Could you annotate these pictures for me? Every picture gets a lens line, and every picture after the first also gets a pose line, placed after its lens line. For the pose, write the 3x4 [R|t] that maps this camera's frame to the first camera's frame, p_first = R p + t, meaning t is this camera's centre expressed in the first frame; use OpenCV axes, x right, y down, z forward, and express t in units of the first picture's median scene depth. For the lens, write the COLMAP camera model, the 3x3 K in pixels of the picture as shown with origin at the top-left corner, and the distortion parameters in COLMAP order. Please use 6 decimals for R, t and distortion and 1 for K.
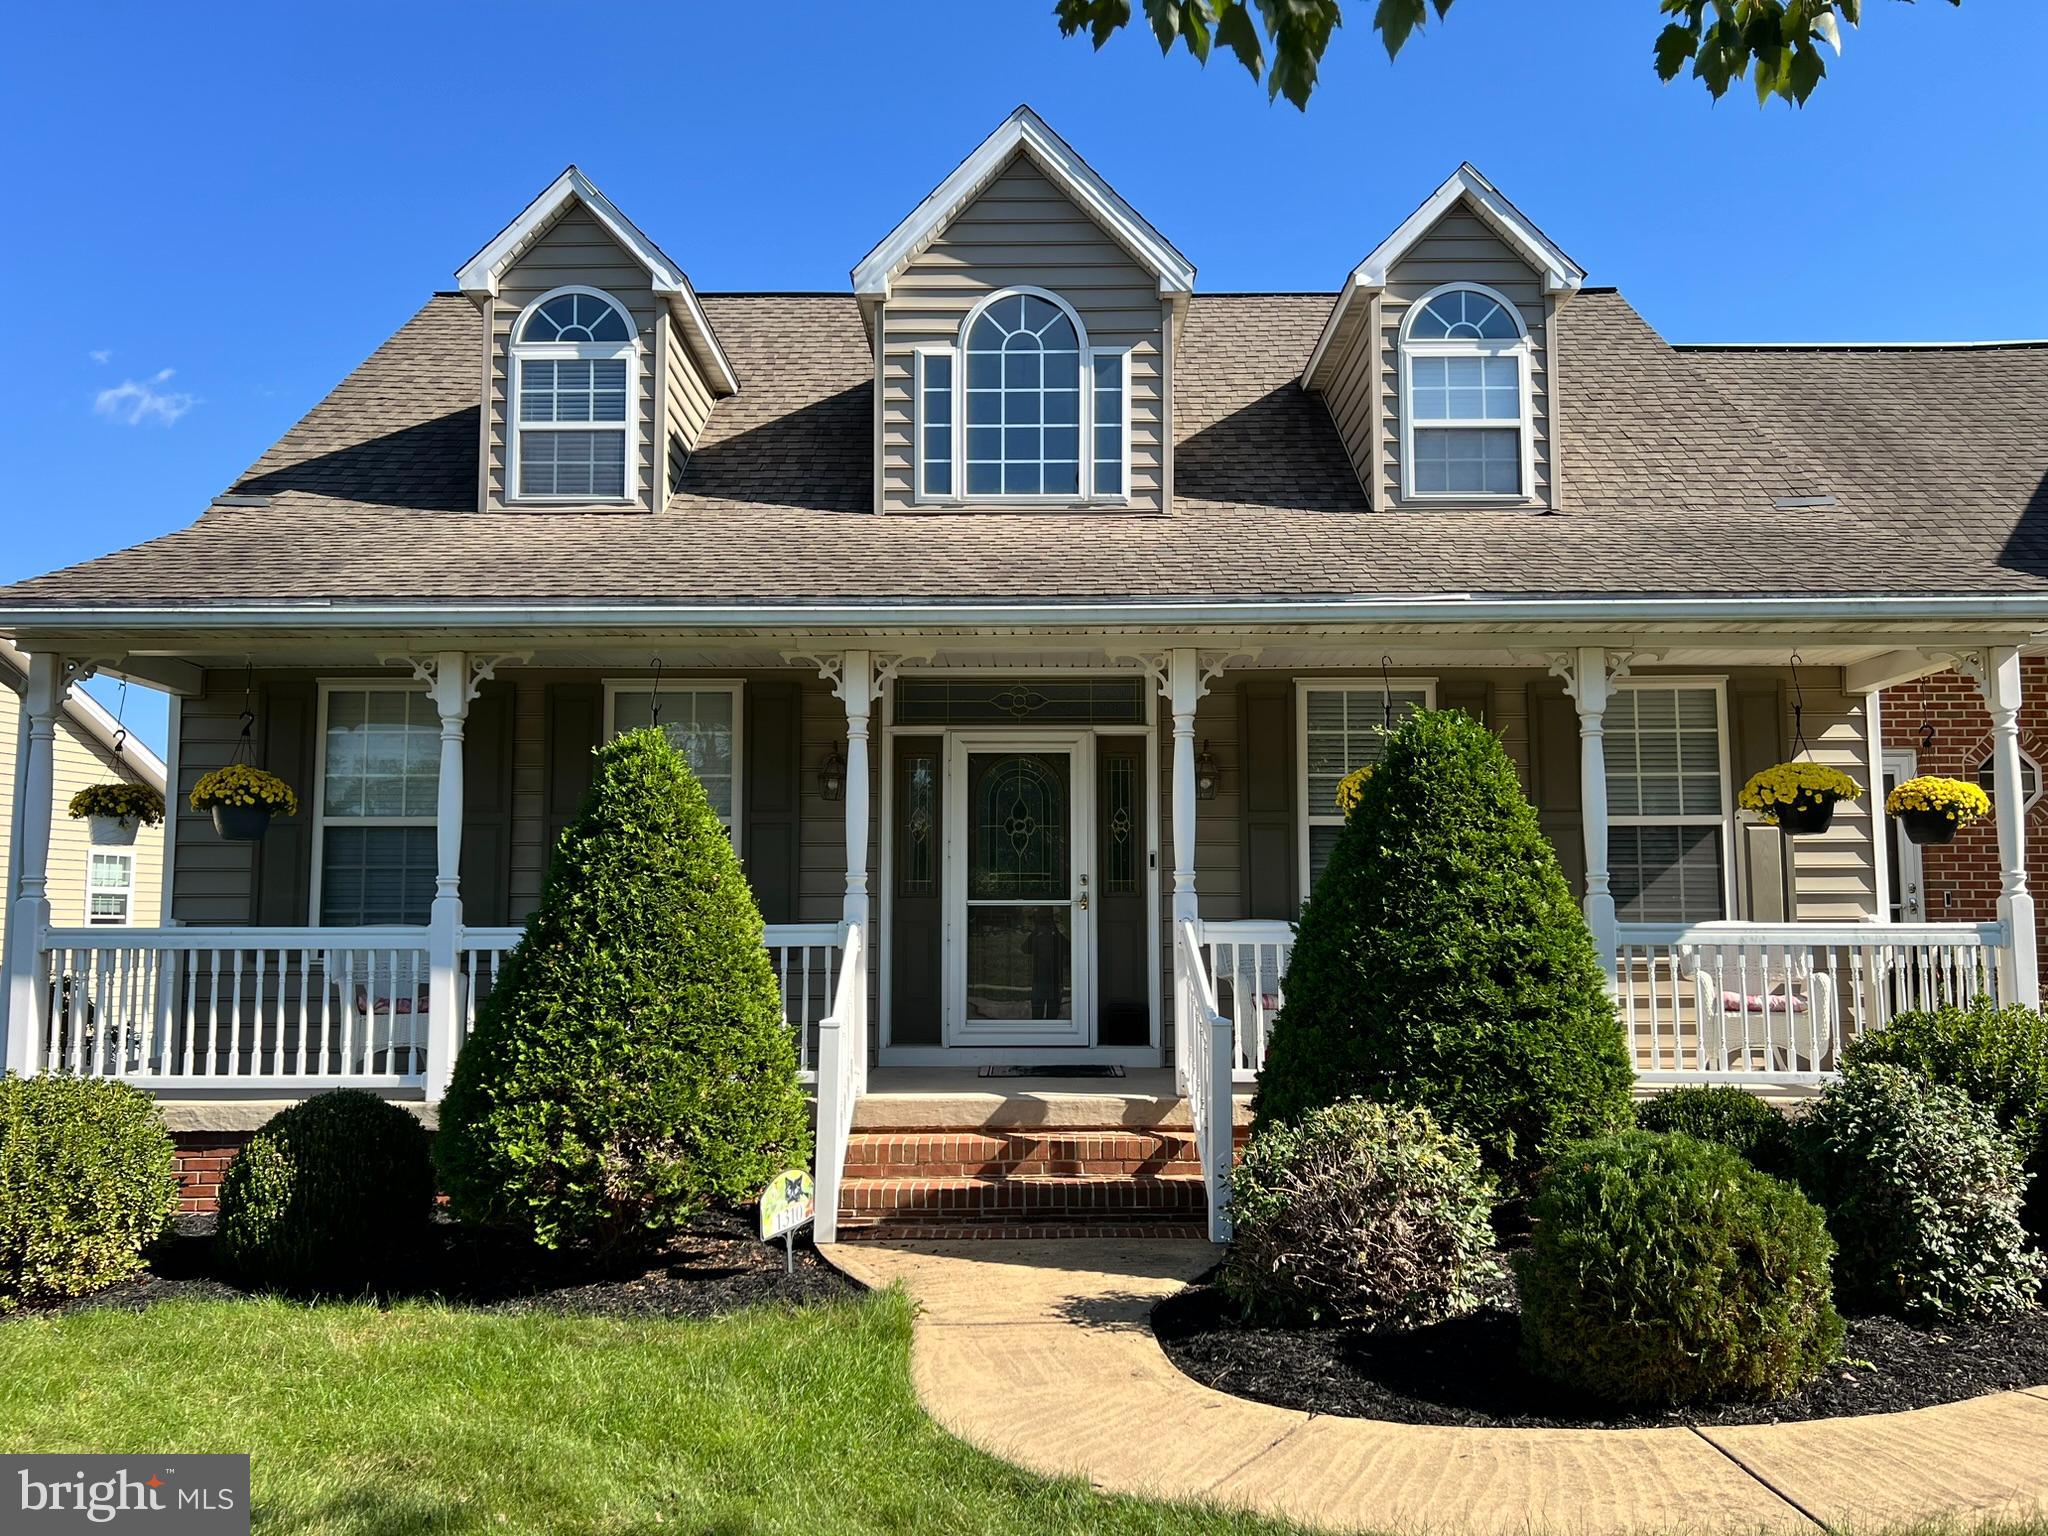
lens RADIAL K [[1527.5, 0, 1035.2], [0, 1527.5, 788.0], [0, 0, 1]] dist [0.067159, -0.065143]
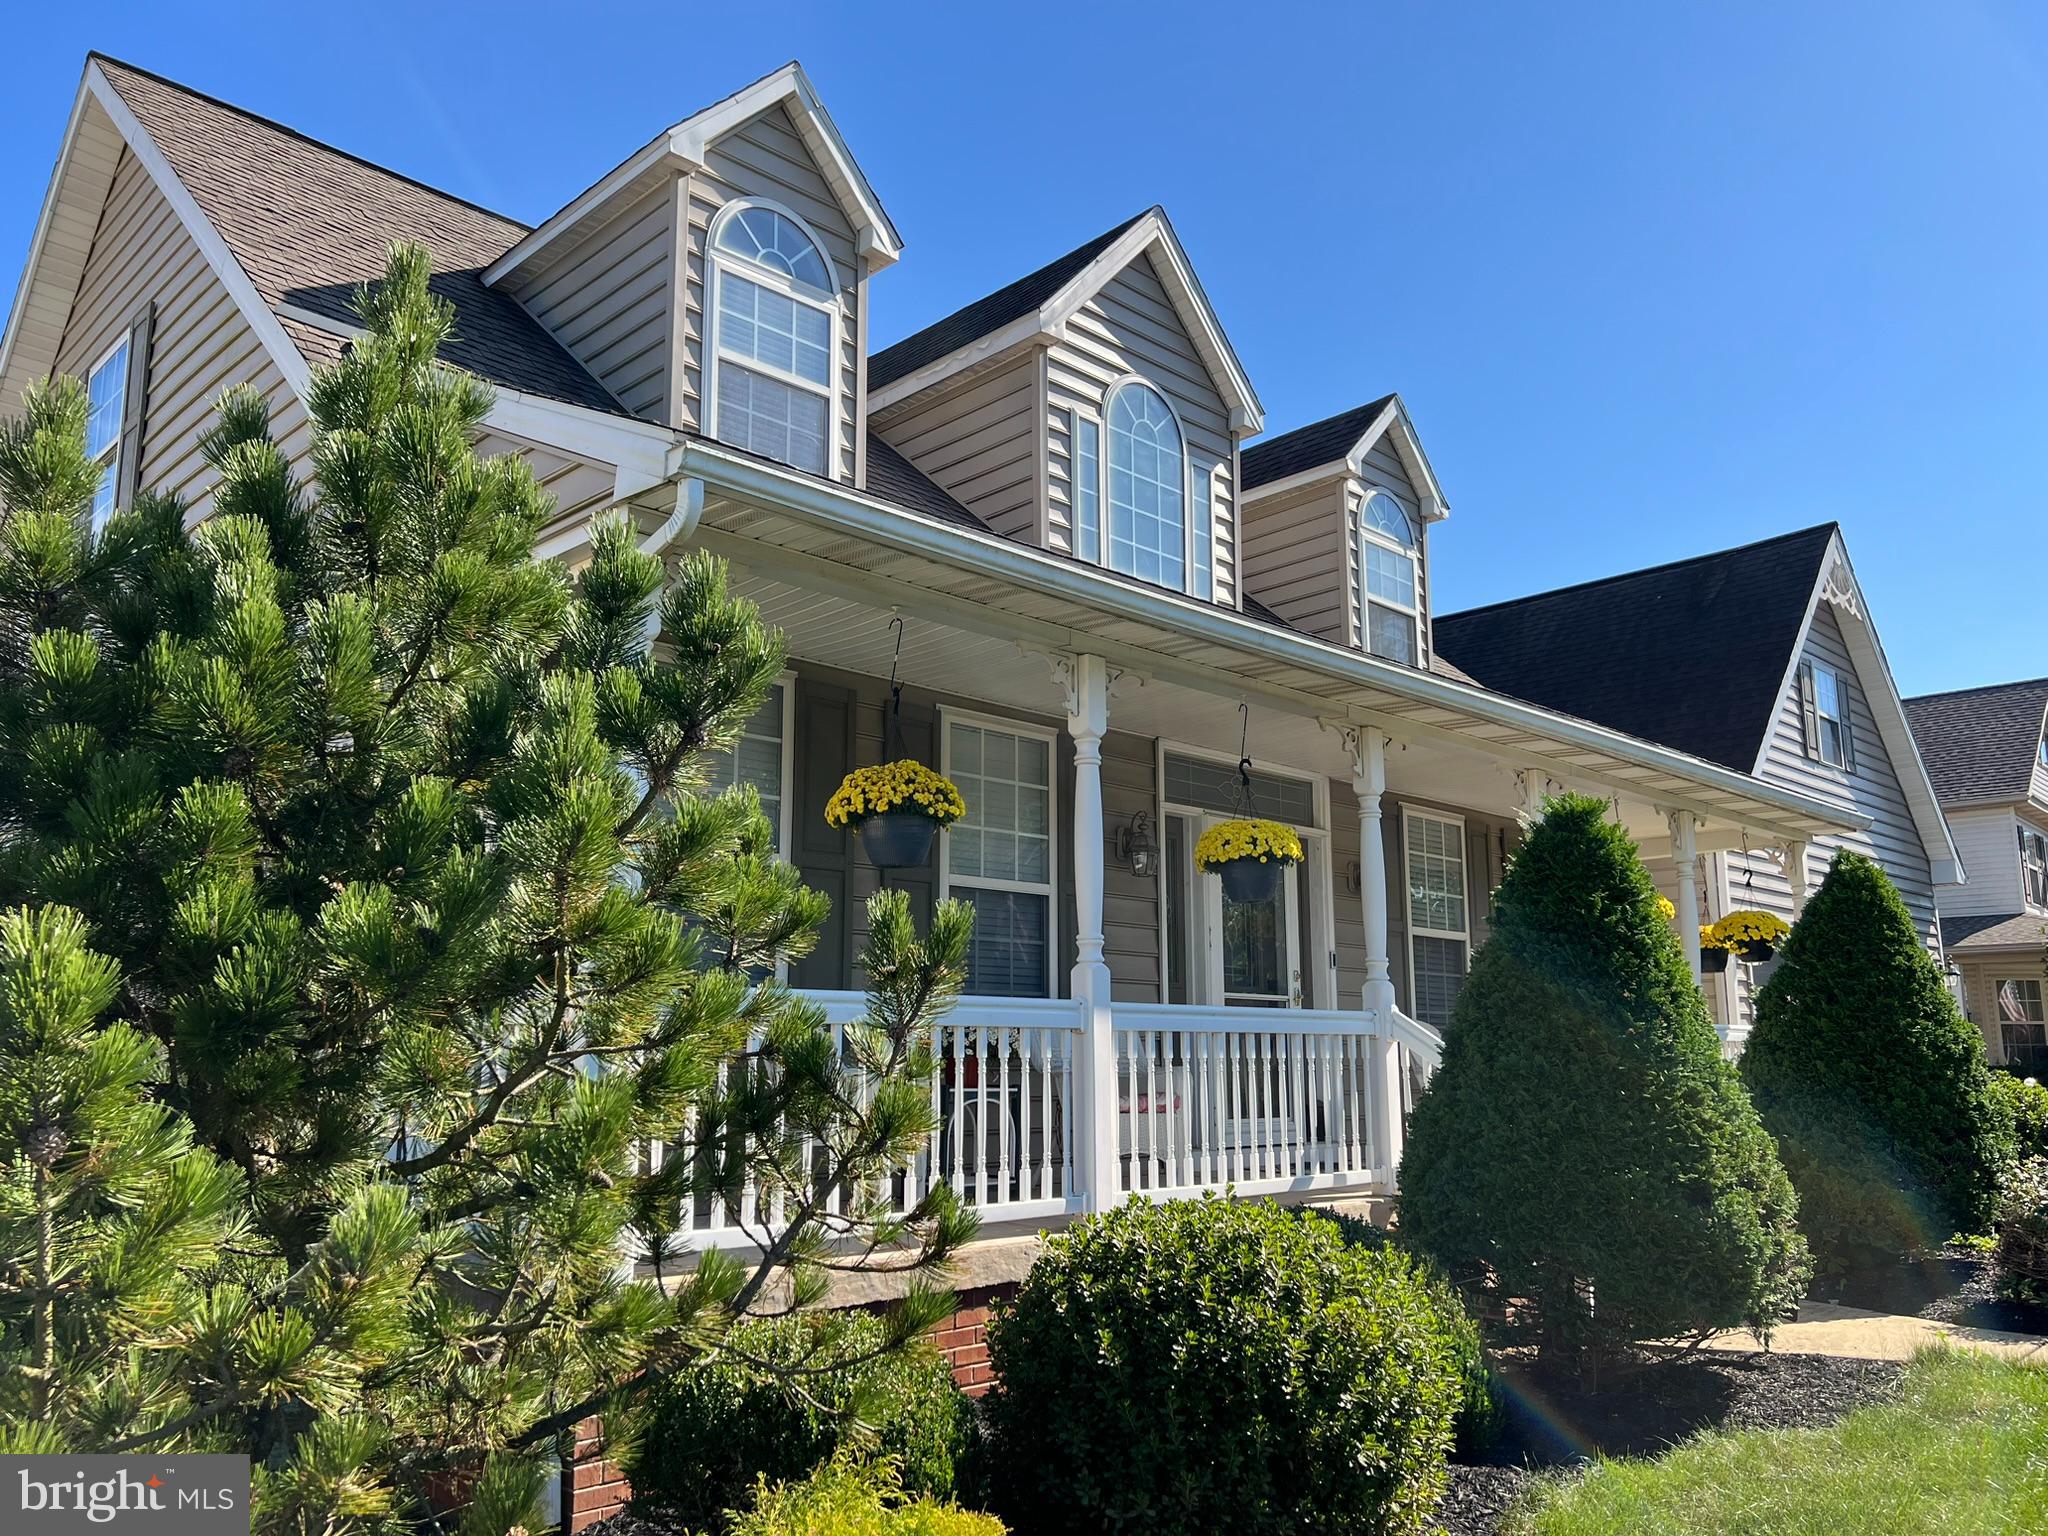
lens RADIAL K [[1527.5, 0, 996.5], [0, 1527.5, 799.6], [0, 0, 1]] dist [0.067159, -0.065143]
pose [[0.712505, 0.119293, 0.691452, -0.740583], [-0.065402, 0.992443, -0.103828, 0.056125], [-0.698613, 0.028756, 0.714922, 0.365140]]
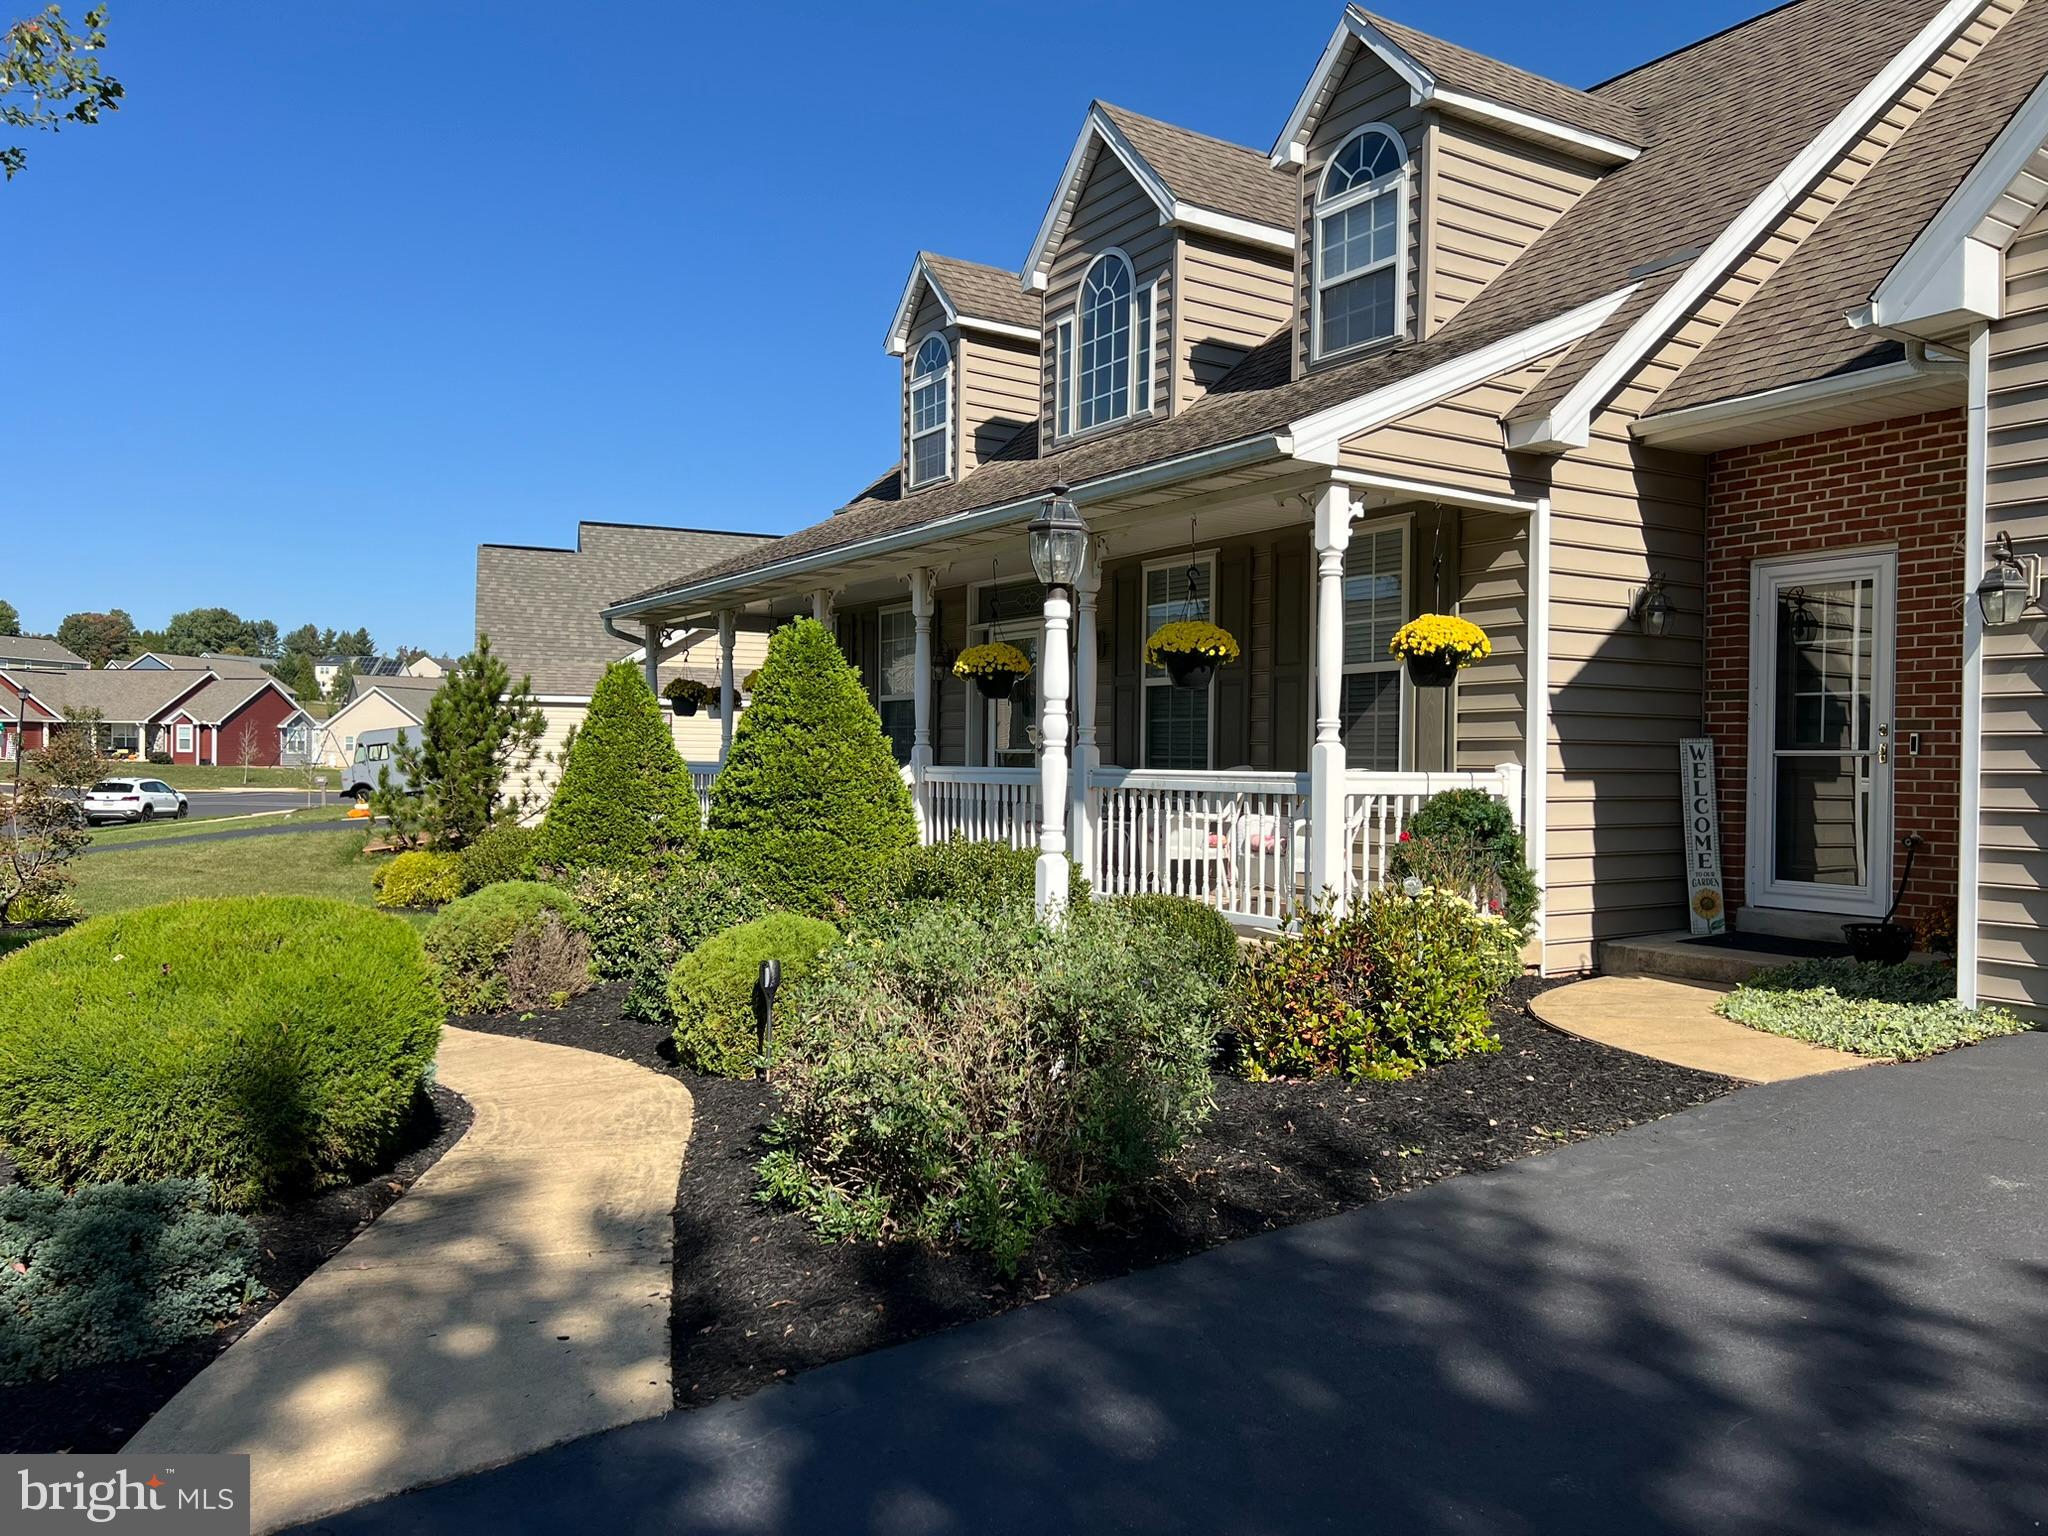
lens RADIAL K [[1527.5, 0, 1037.4], [0, 1527.5, 772.7], [0, 0, 1]] dist [0.067159, -0.065143]
pose [[0.546586, 0.013802, -0.837289, 1.007306], [0.065907, 0.996054, 0.059443, 0.013938], [0.834806, -0.087674, 0.543519, 0.252240]]
